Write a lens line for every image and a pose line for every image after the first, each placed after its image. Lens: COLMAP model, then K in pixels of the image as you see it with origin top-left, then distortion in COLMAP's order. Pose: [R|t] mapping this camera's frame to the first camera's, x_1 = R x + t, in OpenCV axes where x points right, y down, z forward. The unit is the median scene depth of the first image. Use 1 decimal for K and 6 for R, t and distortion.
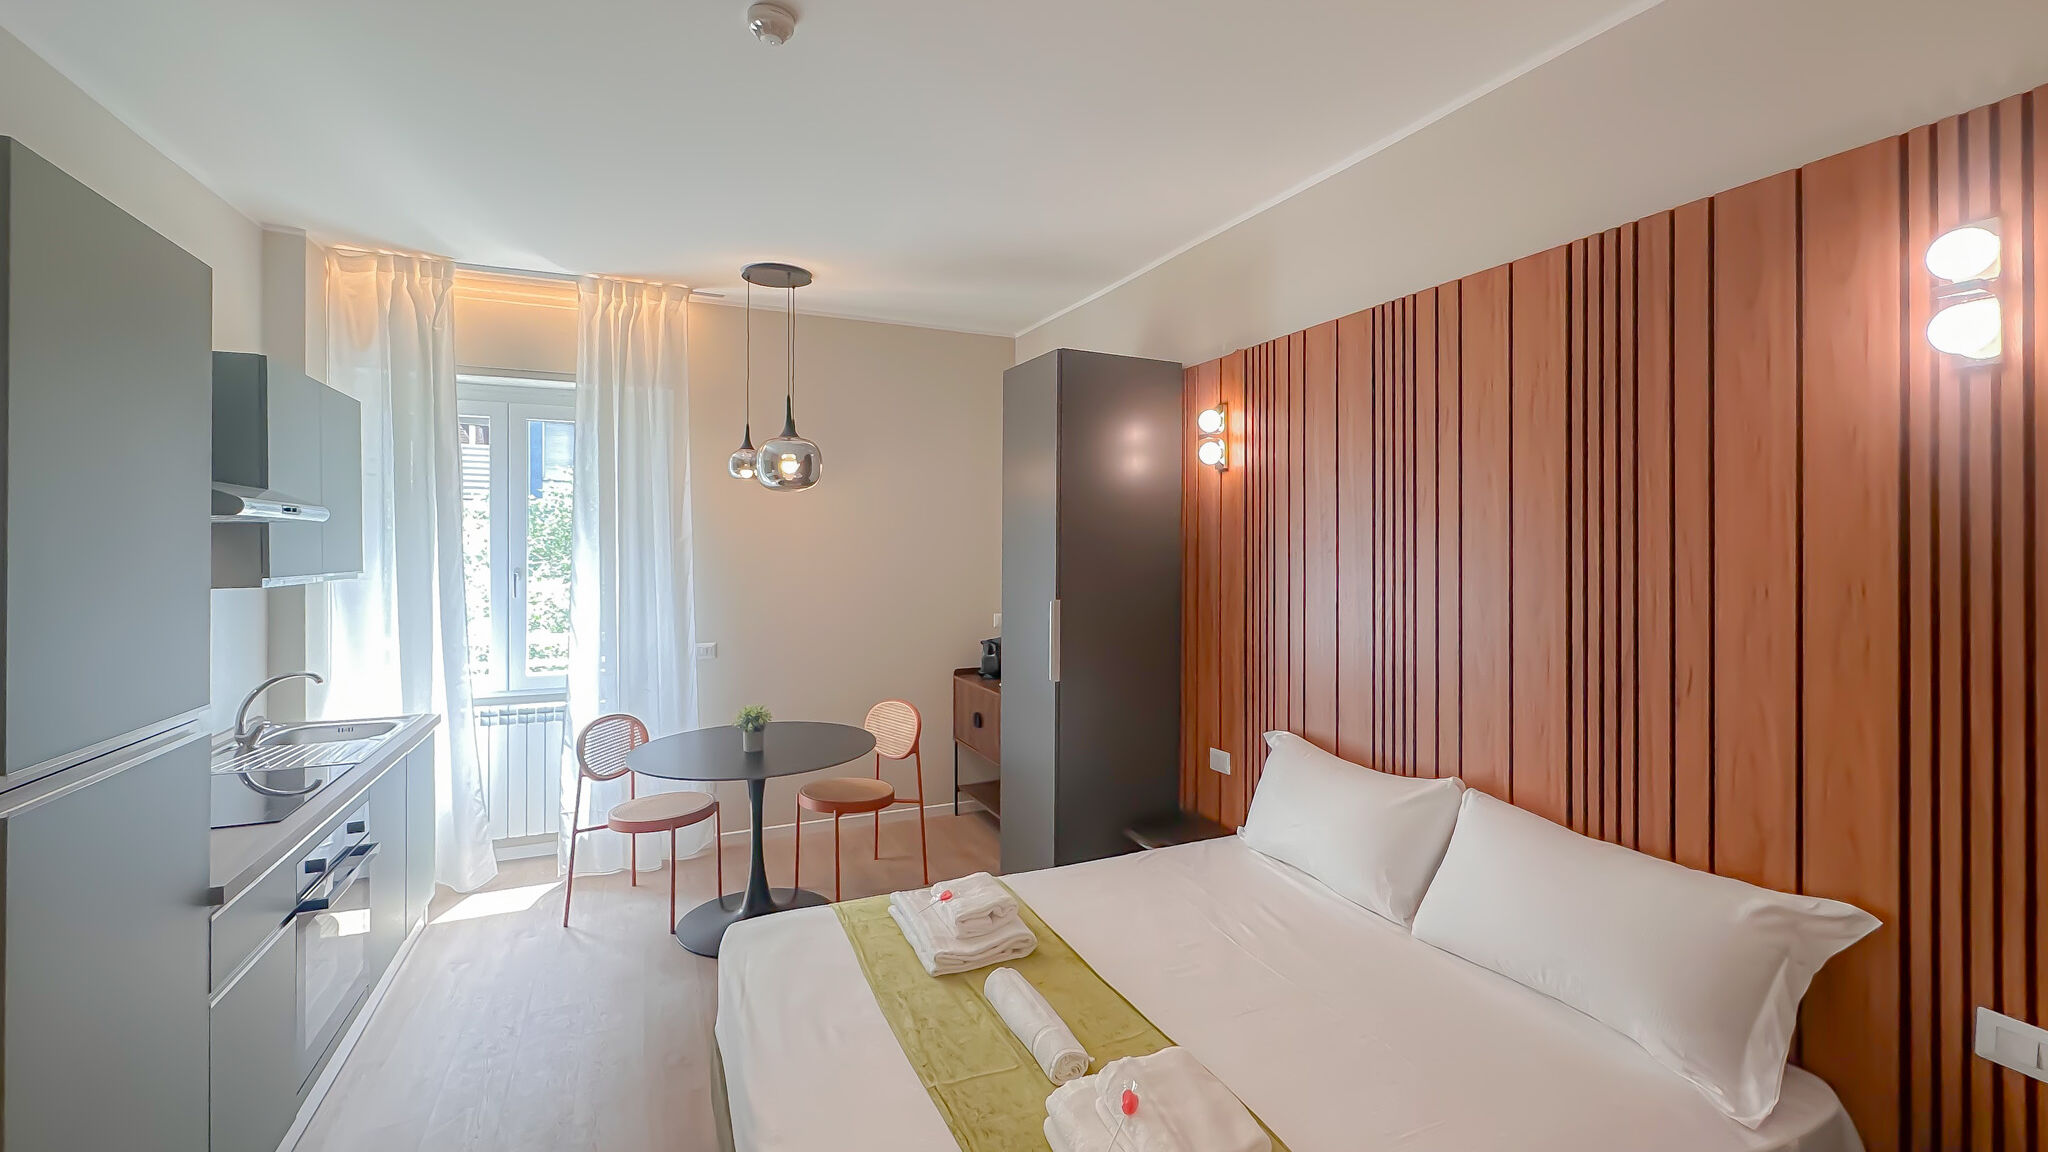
lens RADIAL K [[831.9, 0, 1022.6], [0, 831.9, 549.9], [0, 0, 1]] dist [-0.003270, 0.000078]
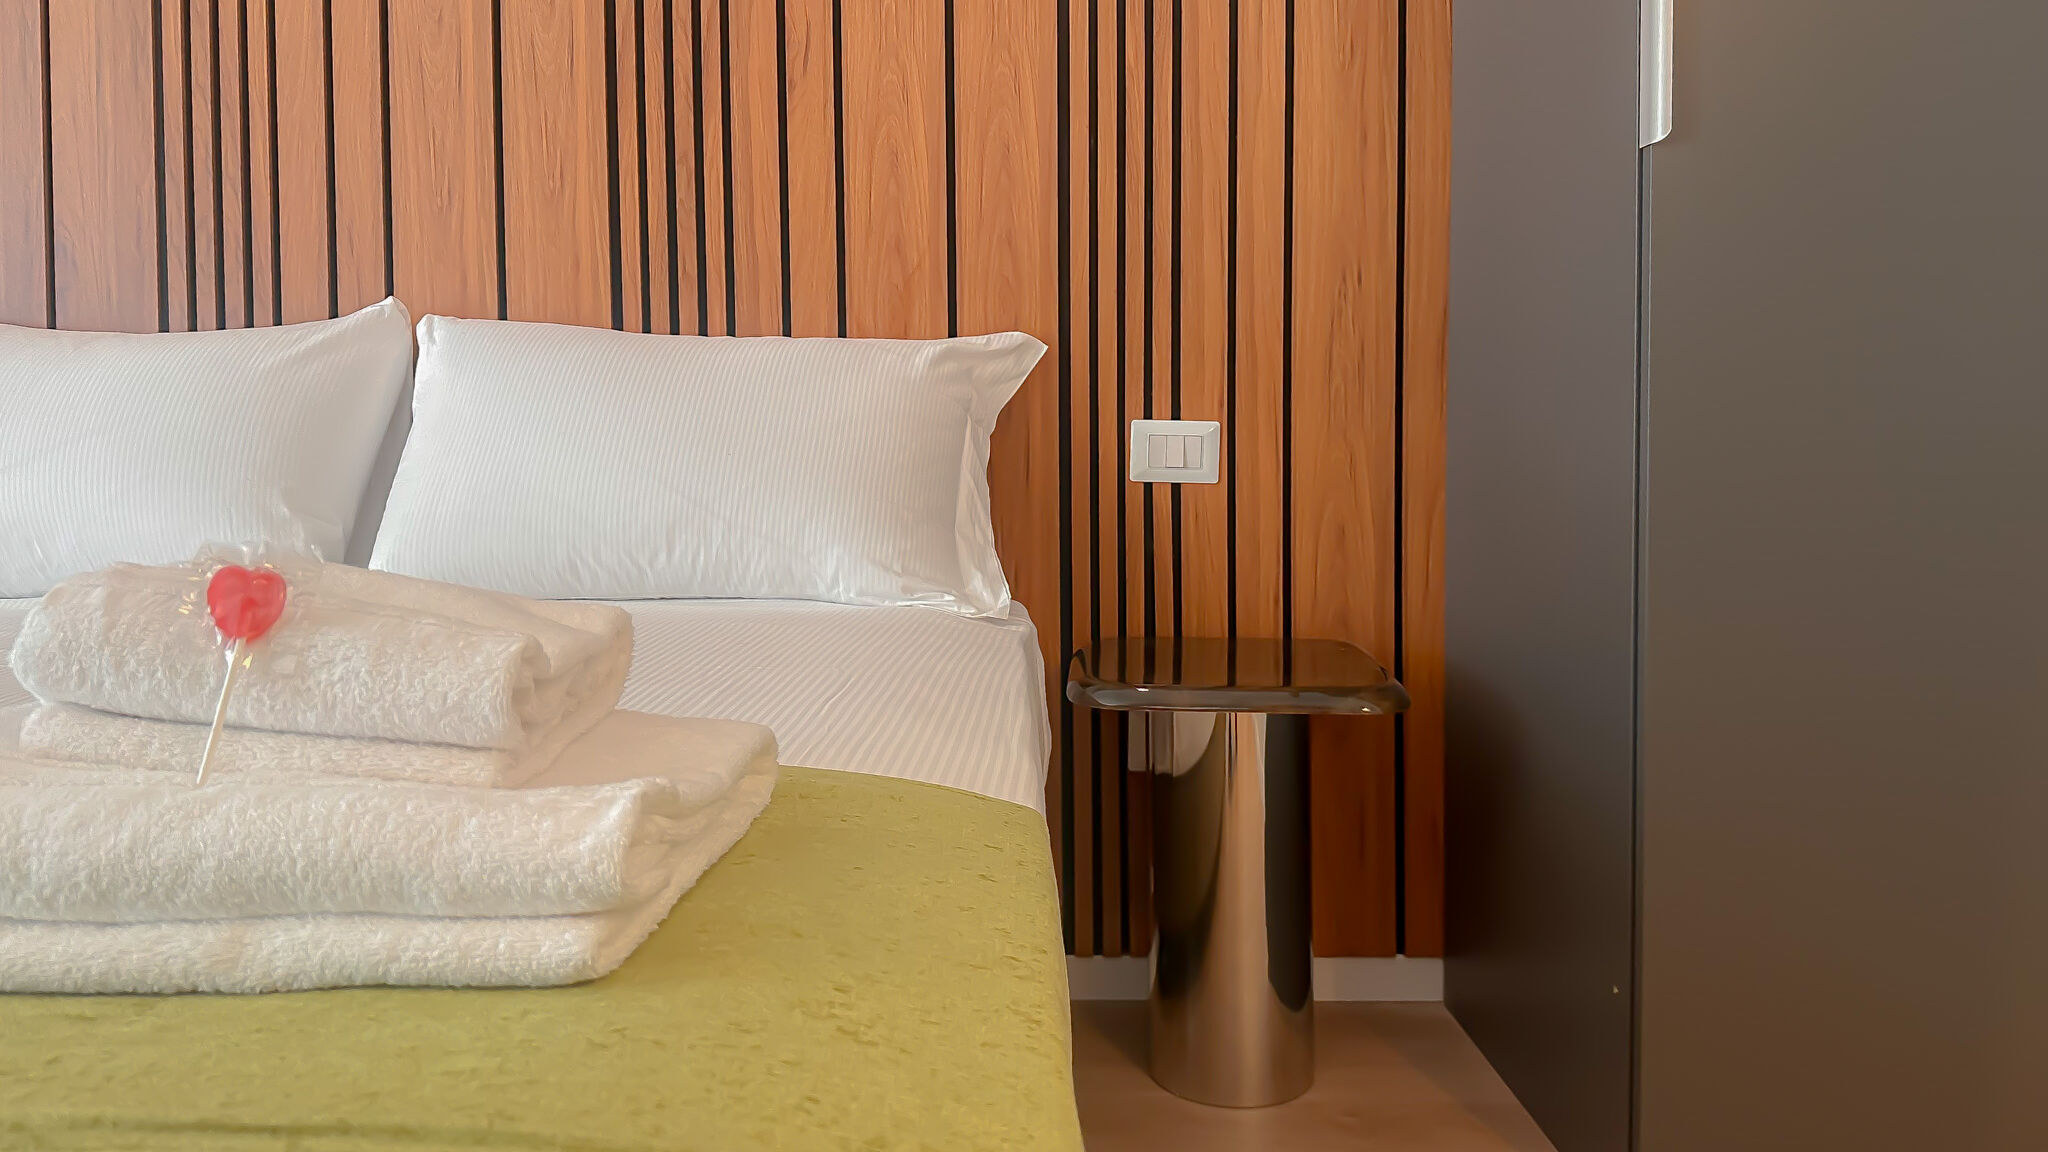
lens RADIAL K [[1478.2, 0, 1016.8], [0, 1478.2, 523.7], [0, 0, 1]] dist [0.117965, -0.156882]
pose [[0.413396, -0.070511, 0.907817, -0.082925], [0.006244, 0.997193, 0.074610, 0.238205], [-0.910530, -0.025175, 0.412676, 0.224082]]
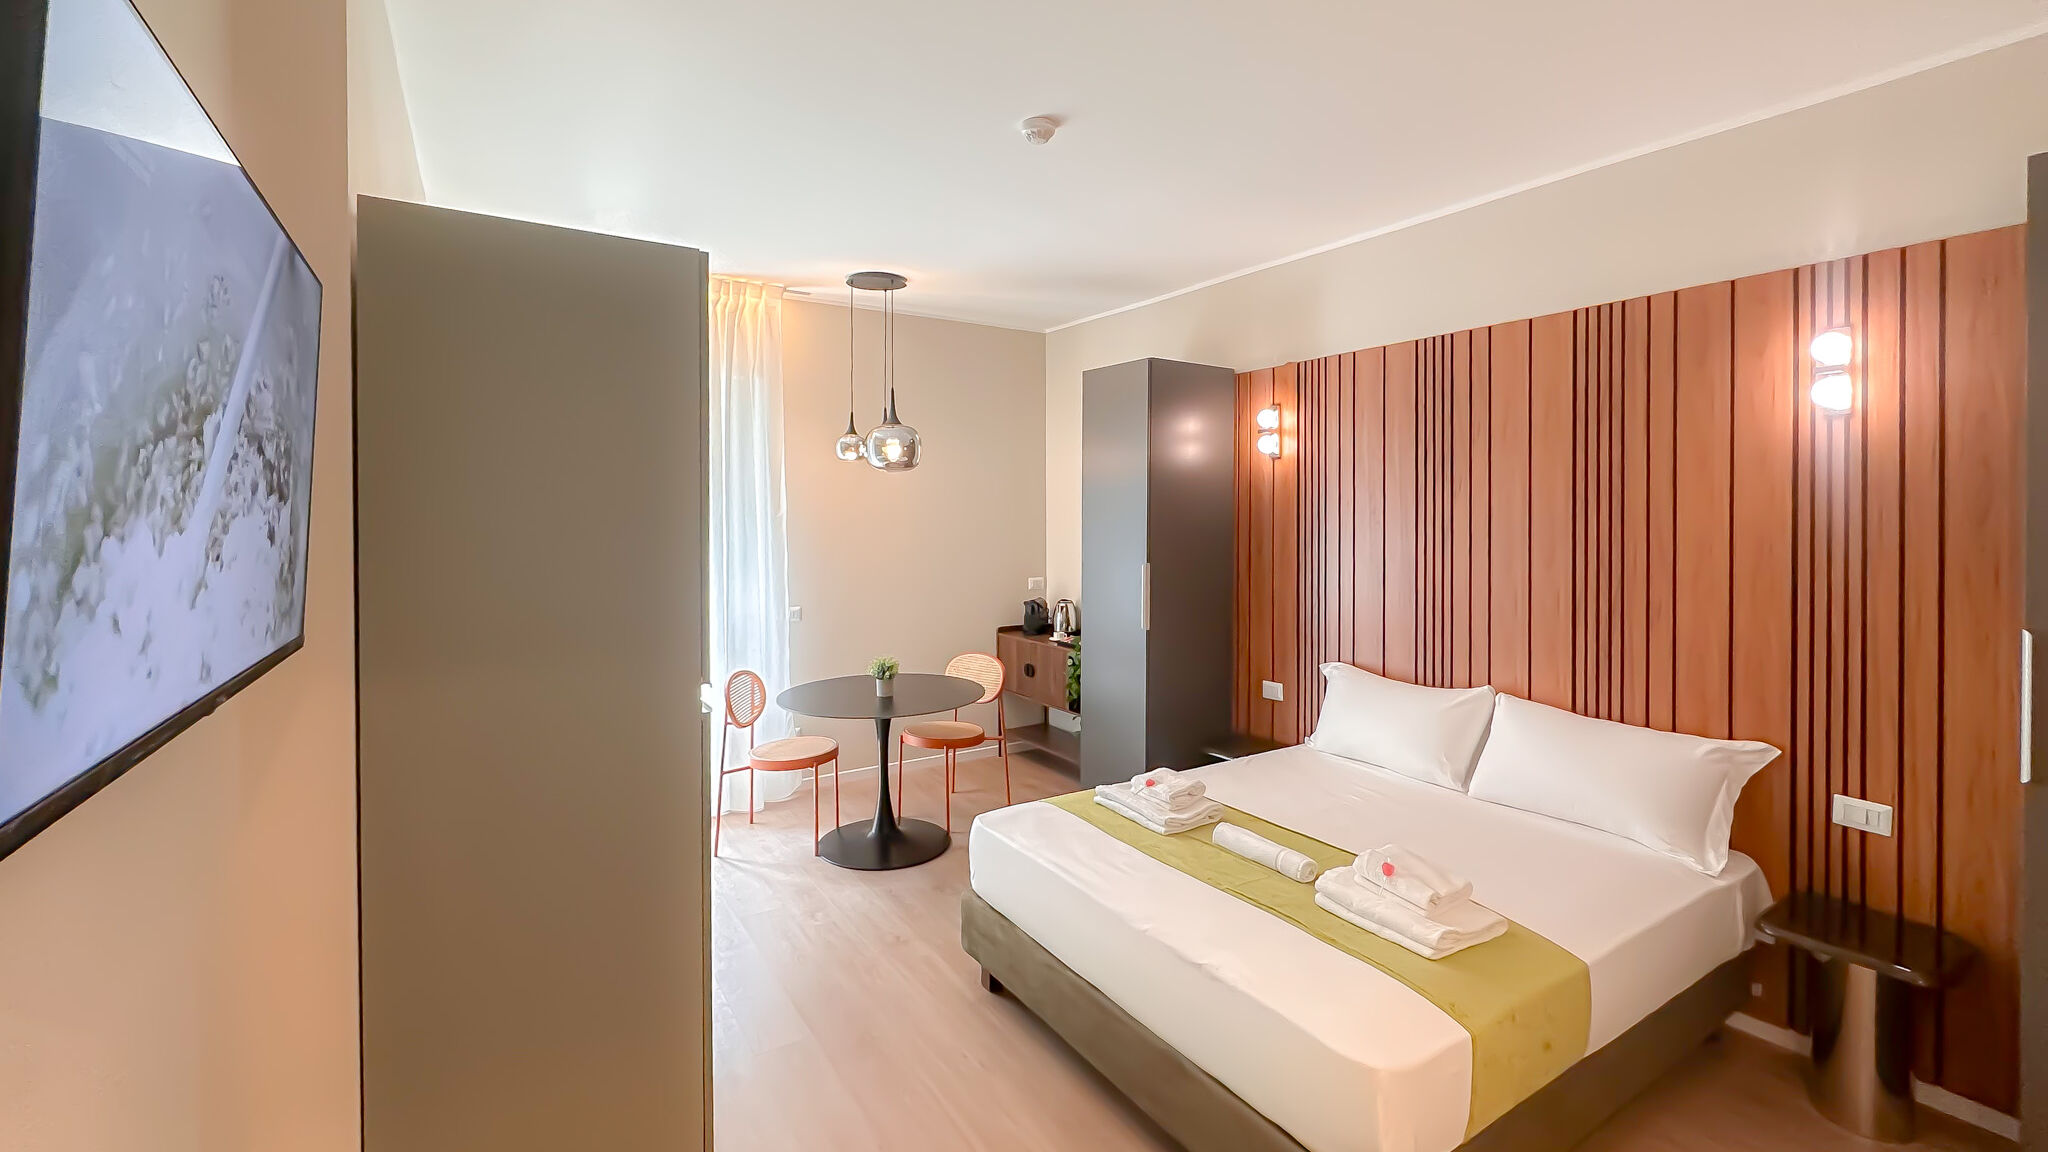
lens RADIAL K [[844.4, 0, 1018.5], [0, 844.4, 528.5], [0, 0, 1]] dist [-0.001442, -0.000116]
pose [[0.990817, -0.005876, 0.135084, -0.316237], [0.004079, 0.999899, 0.013578, -0.009087], [-0.135150, -0.012903, 0.990741, -0.205903]]
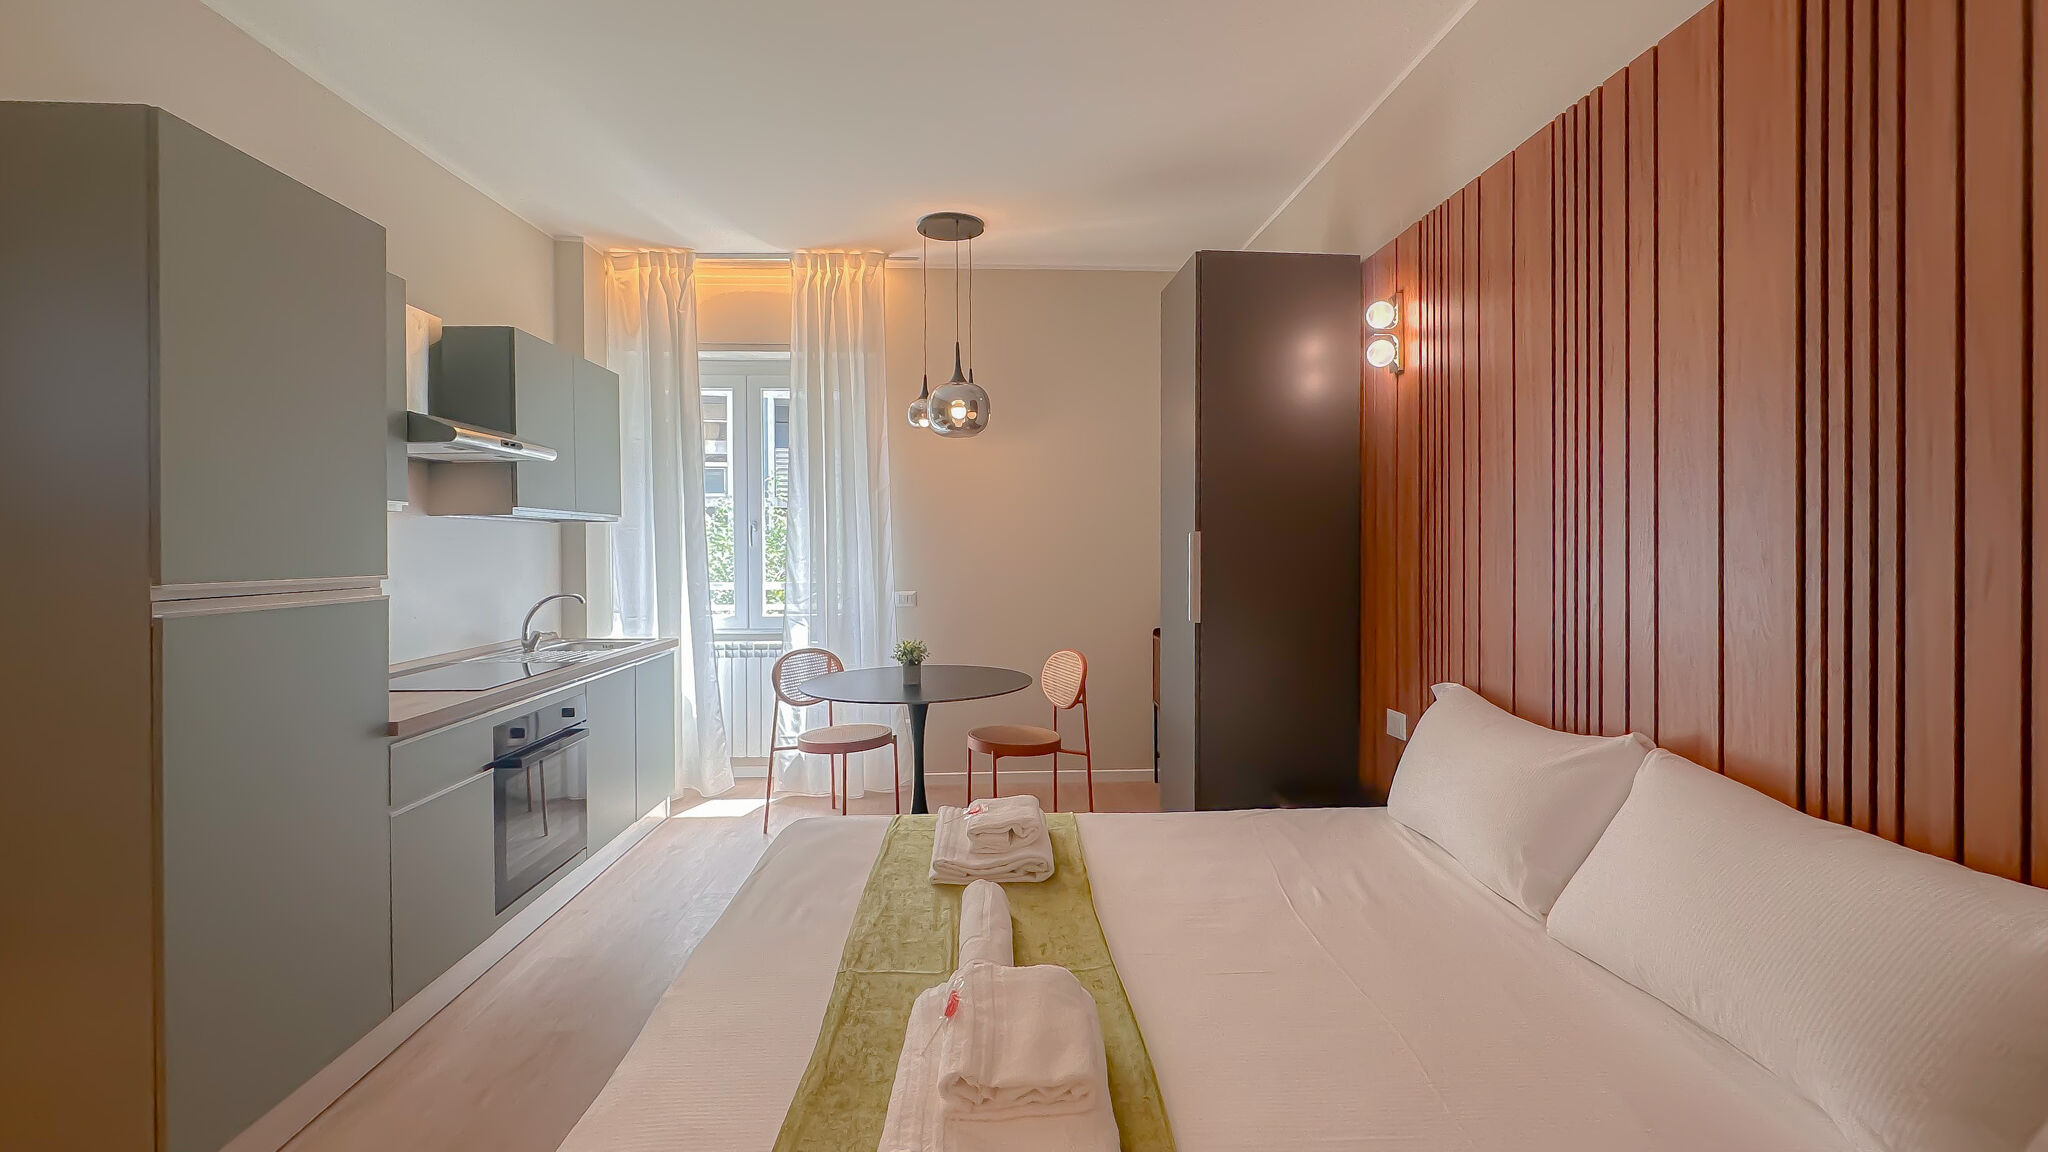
lens RADIAL K [[840.2, 0, 1029.8], [0, 840.2, 552.9], [0, 0, 1]] dist [-0.002751, 0.000125]
pose [[0.931607, -0.000428, -0.363466, 0.204838], [0.003160, 0.999971, 0.006920, 0.076366], [0.363452, -0.007595, 0.931582, 0.088168]]
